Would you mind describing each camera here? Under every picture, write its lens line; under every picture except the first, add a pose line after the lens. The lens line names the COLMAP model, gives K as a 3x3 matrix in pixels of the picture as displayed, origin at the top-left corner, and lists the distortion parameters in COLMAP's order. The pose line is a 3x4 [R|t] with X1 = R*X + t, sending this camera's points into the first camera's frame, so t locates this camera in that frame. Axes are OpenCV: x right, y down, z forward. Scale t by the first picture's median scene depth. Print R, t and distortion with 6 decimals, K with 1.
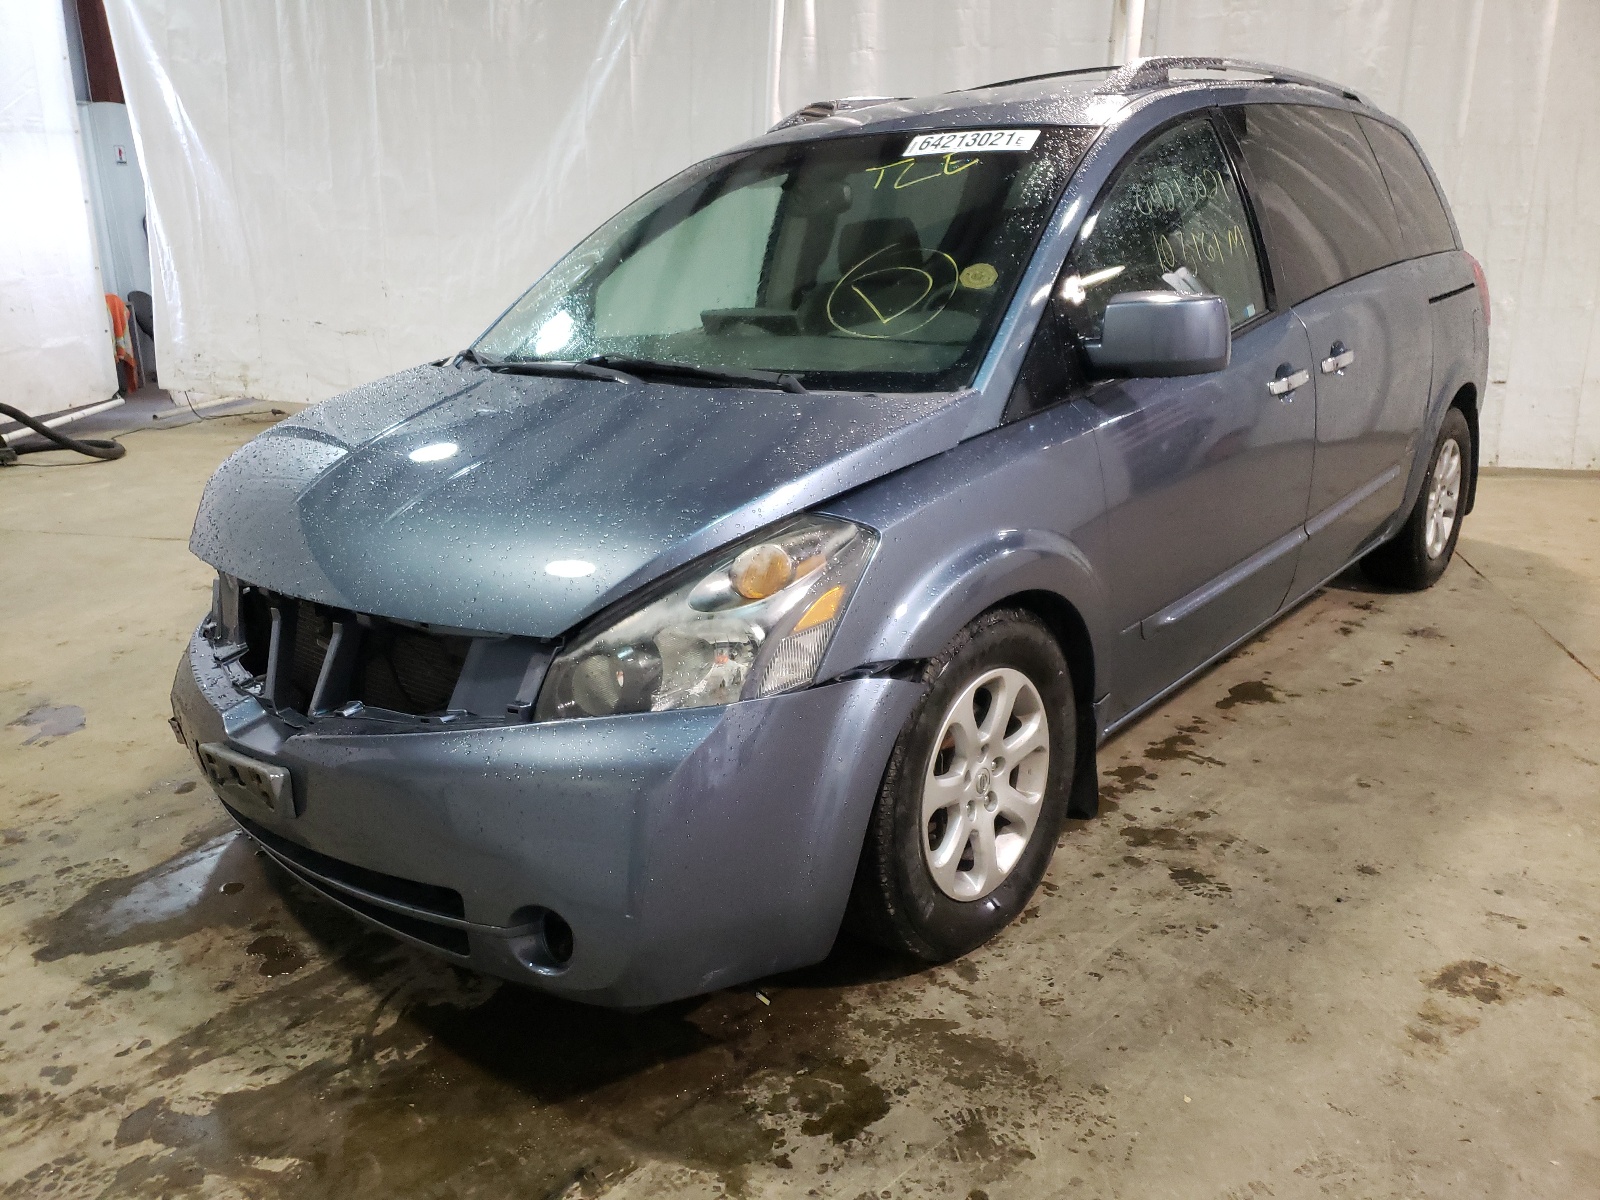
lens RADIAL K [[1207.2, 0, 800.0], [0, 1207.2, 600.0], [0, 0, 1]] dist [0.013939, -0.003560]
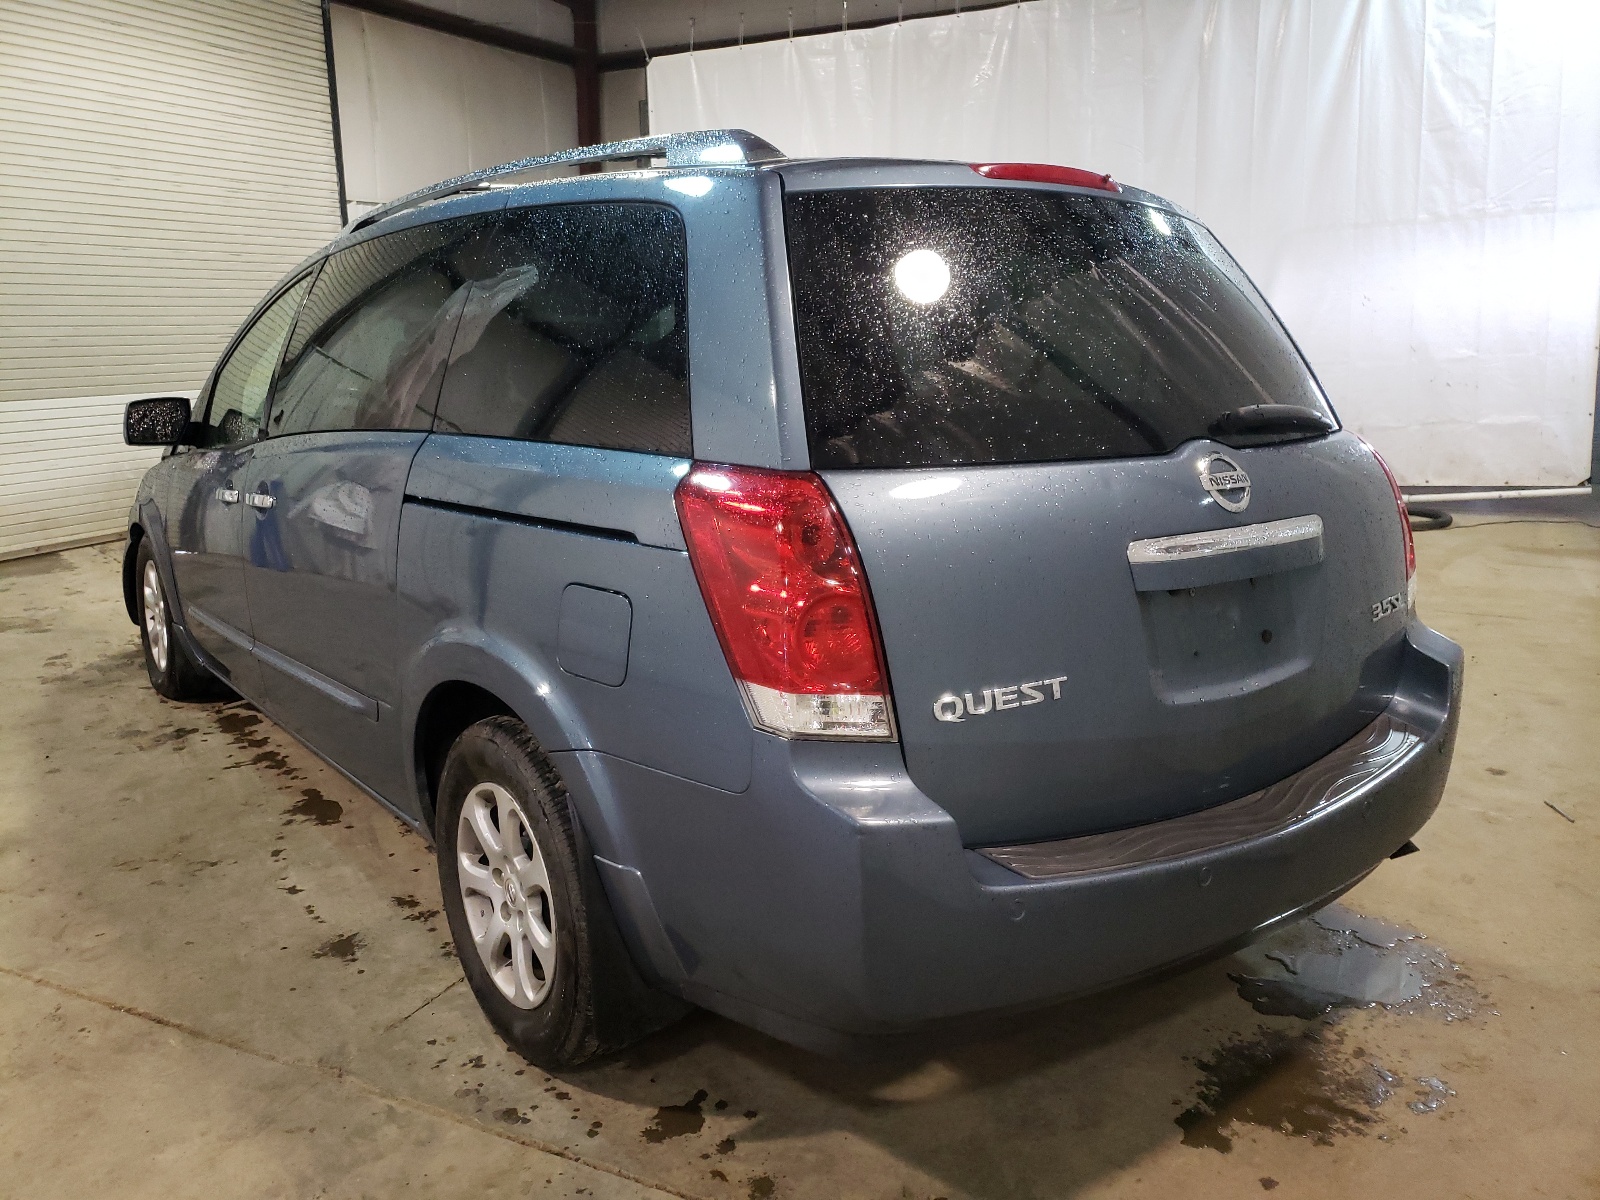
lens RADIAL K [[1197.5, 0, 752.3], [0, 1197.5, 598.8], [0, 0, 1]] dist [0.035069, 0.001841]
pose [[-0.210595, 0.238494, -0.948035, 0.536770], [-0.271448, 0.917381, 0.291081, -0.211505], [0.939130, 0.318642, -0.128457, 0.626784]]
